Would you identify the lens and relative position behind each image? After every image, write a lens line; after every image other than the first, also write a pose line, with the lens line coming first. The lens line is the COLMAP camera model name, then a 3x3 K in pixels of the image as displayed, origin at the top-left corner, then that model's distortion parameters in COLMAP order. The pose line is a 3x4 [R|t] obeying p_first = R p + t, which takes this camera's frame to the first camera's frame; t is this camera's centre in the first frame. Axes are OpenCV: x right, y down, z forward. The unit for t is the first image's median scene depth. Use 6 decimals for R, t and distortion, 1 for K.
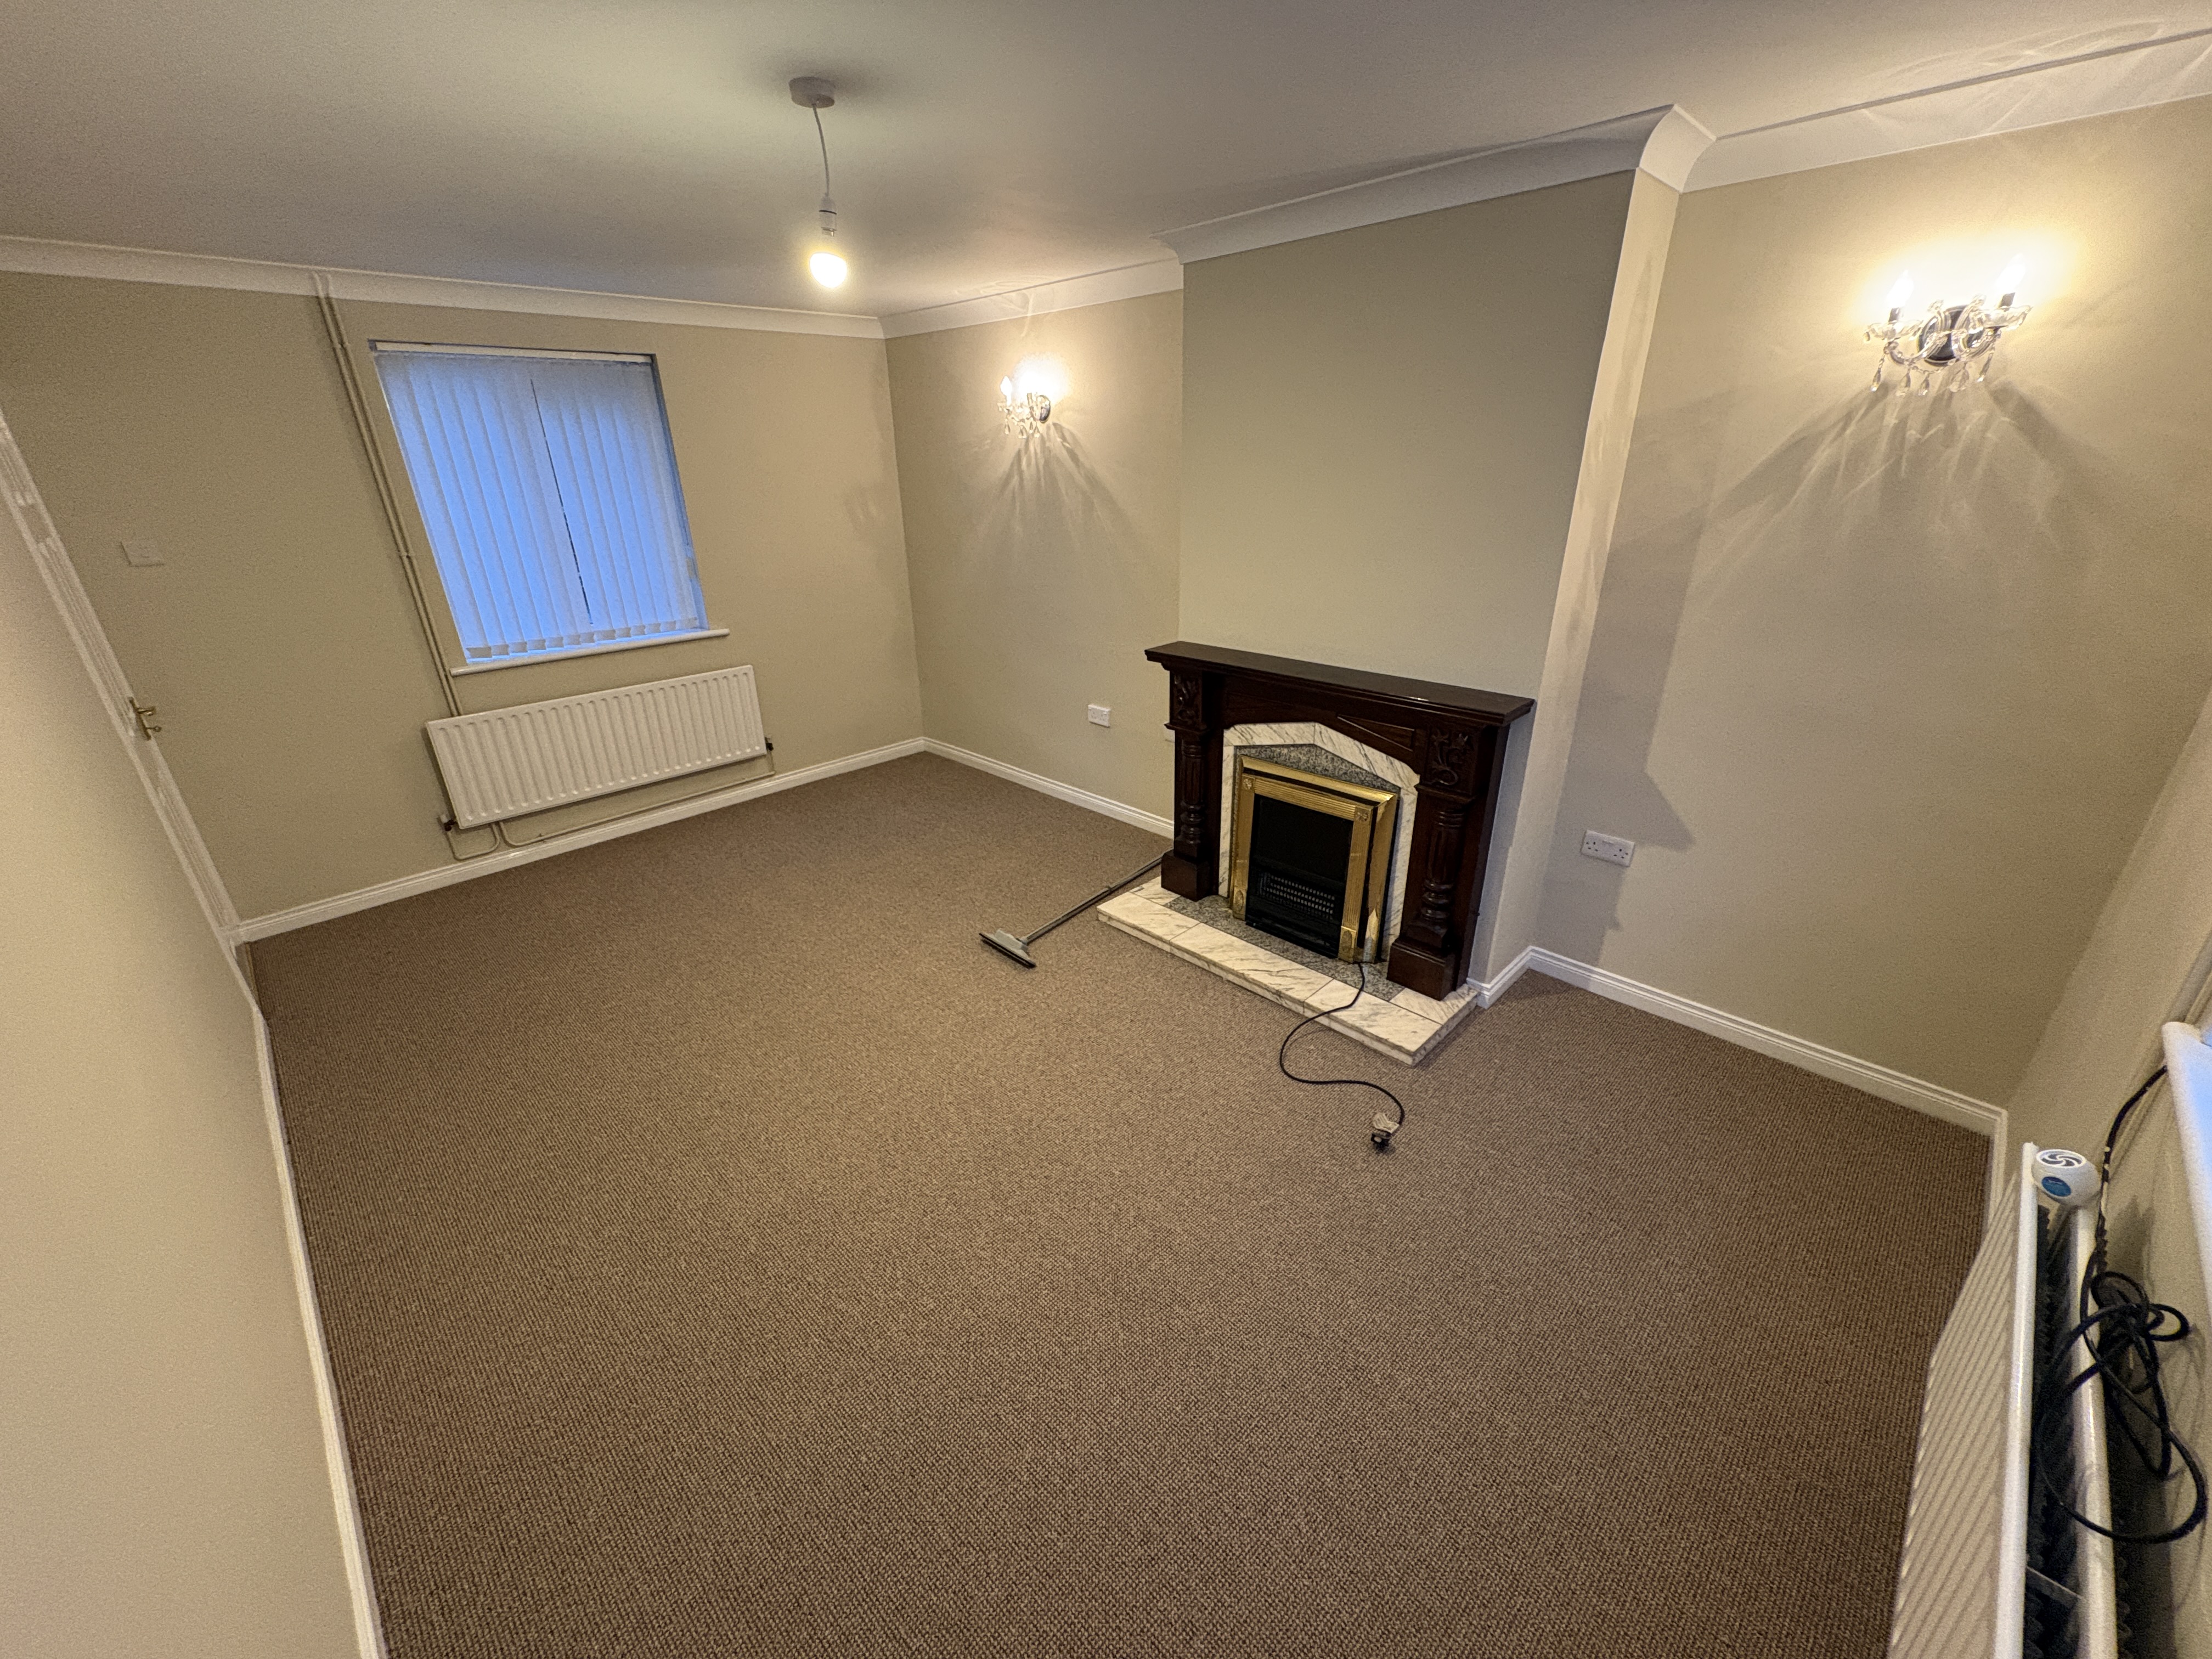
lens RADIAL K [[876.9, 0, 1106.0], [0, 876.9, 829.5], [0, 0, 1]] dist [-0.000169, -0.000033]
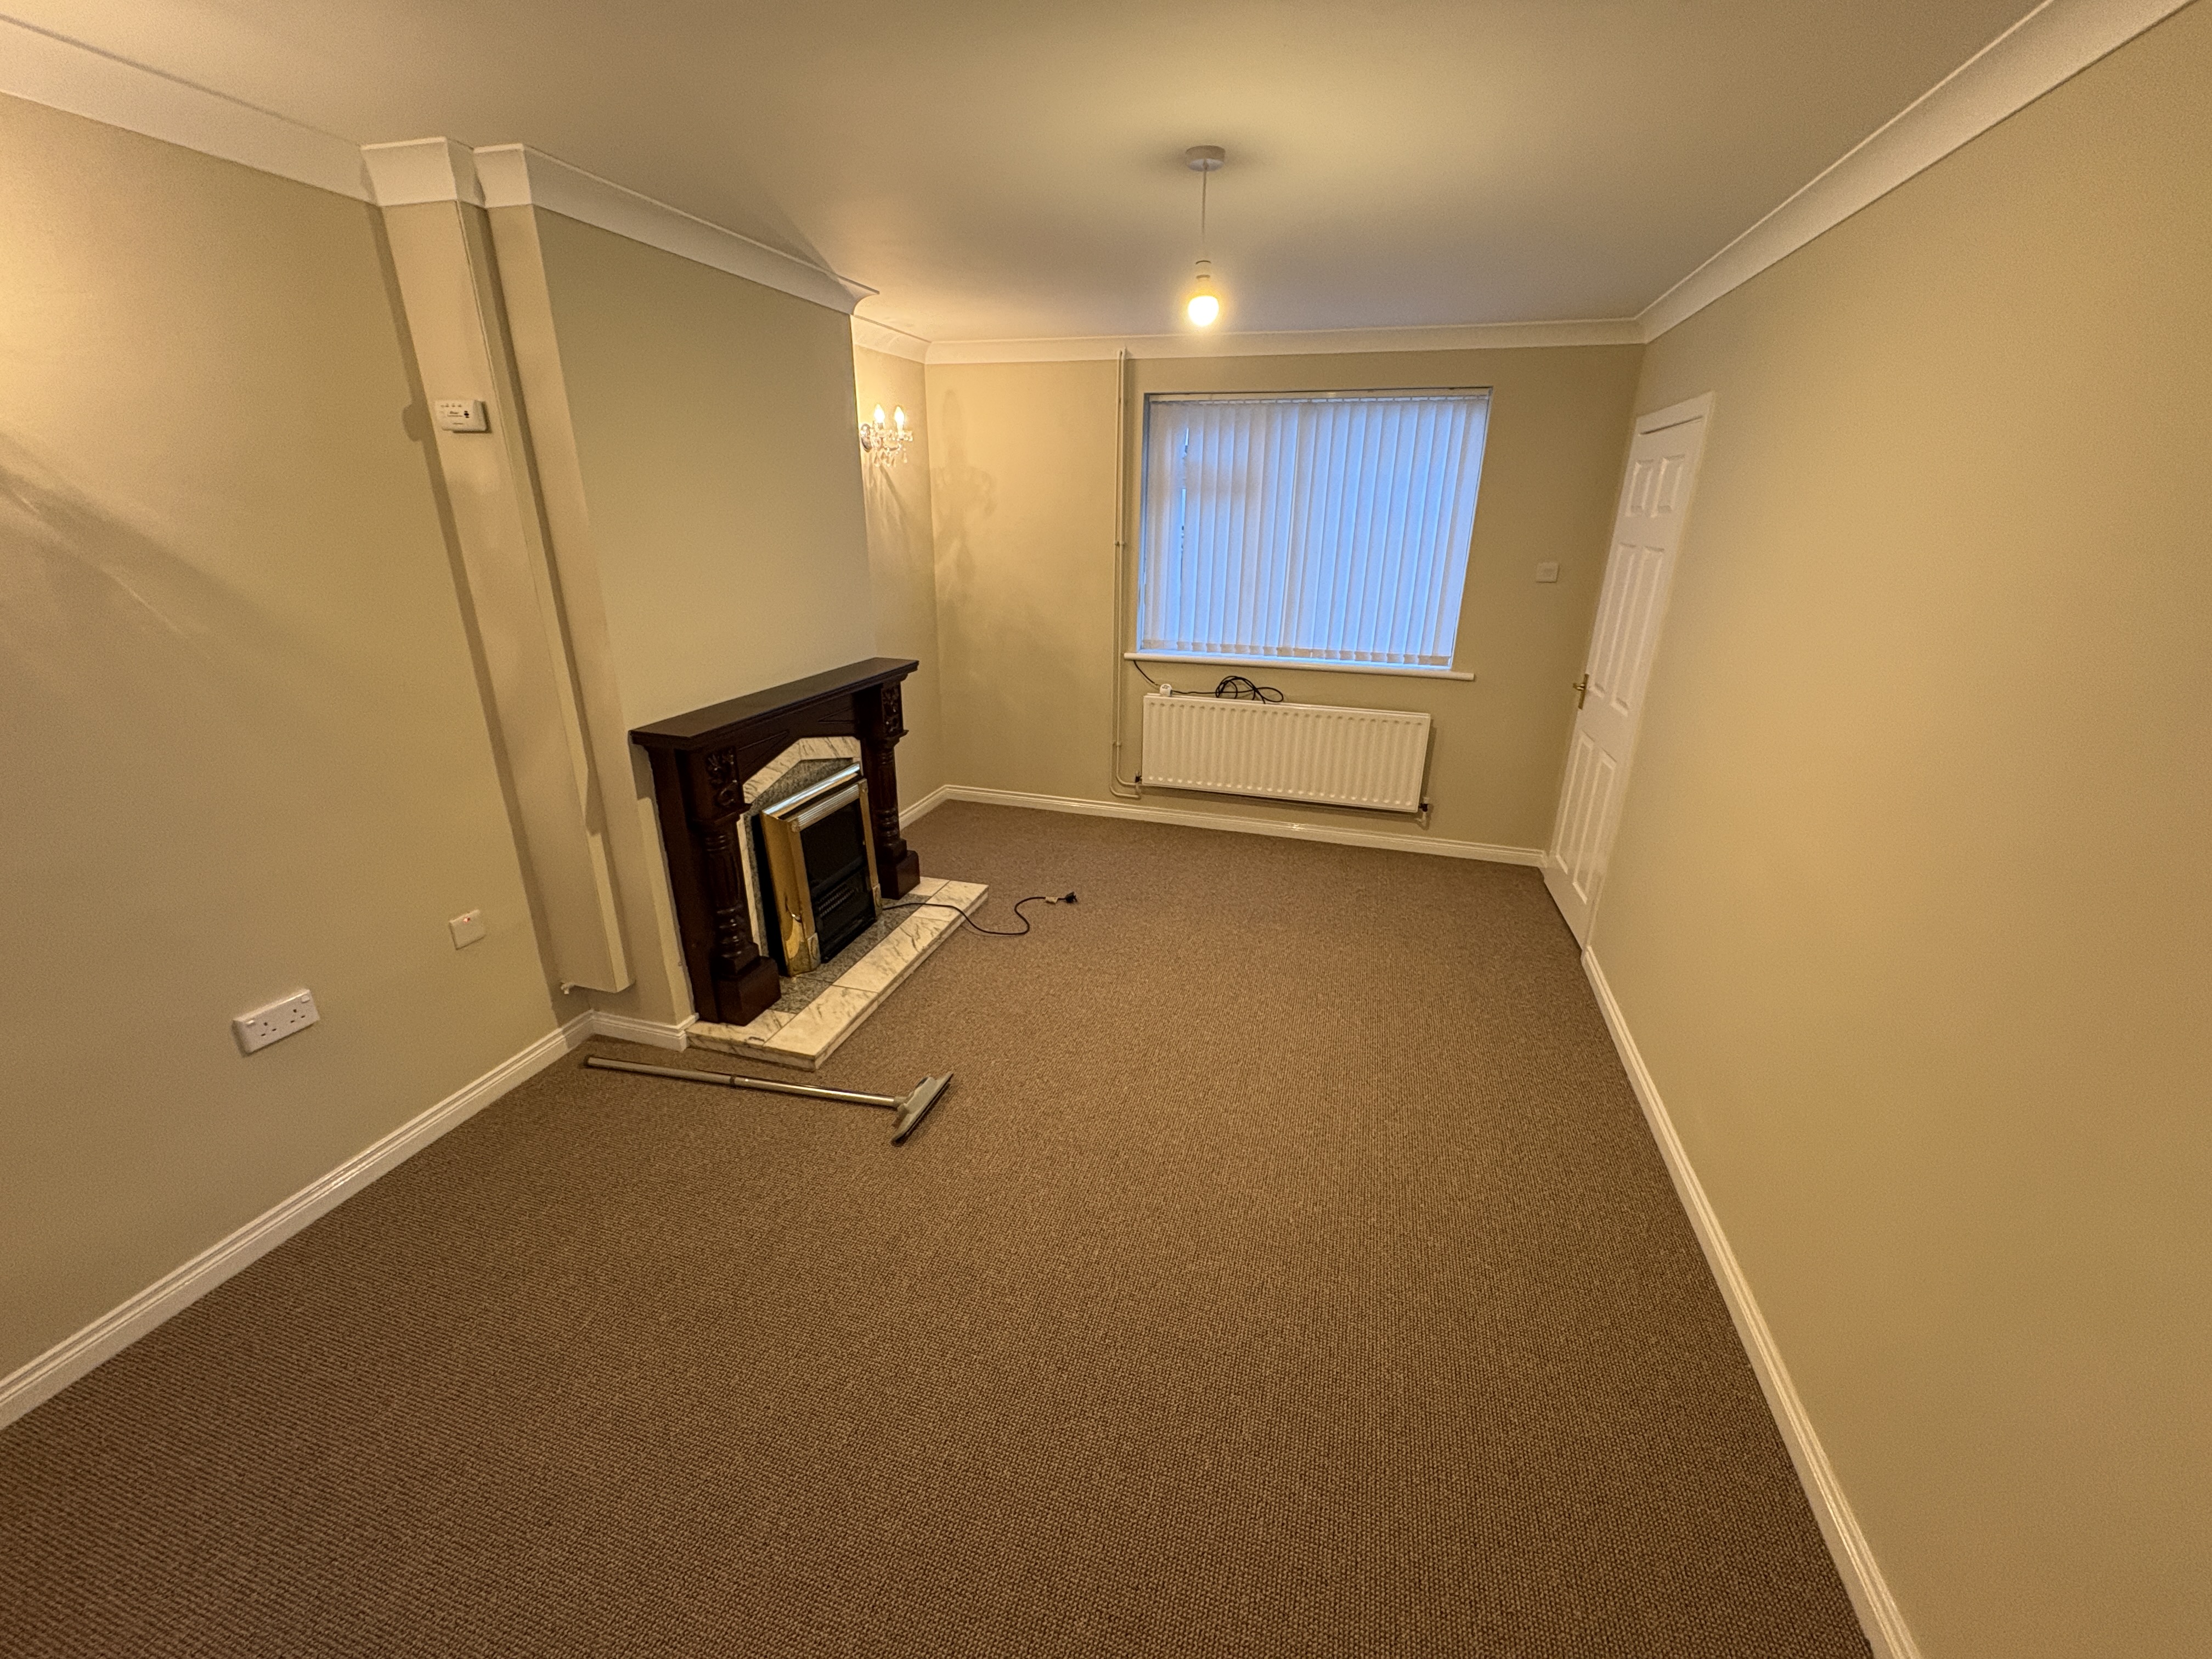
lens RADIAL K [[885.5, 0, 1106.0], [0, 885.5, 829.5], [0, 0, 1]] dist [0.001436, 0.000208]
pose [[-0.477618, -0.294211, 0.827841, -0.809126], [0.341891, 0.805749, 0.483611, -0.405756], [-0.809315, 0.514013, -0.284252, 1.024540]]
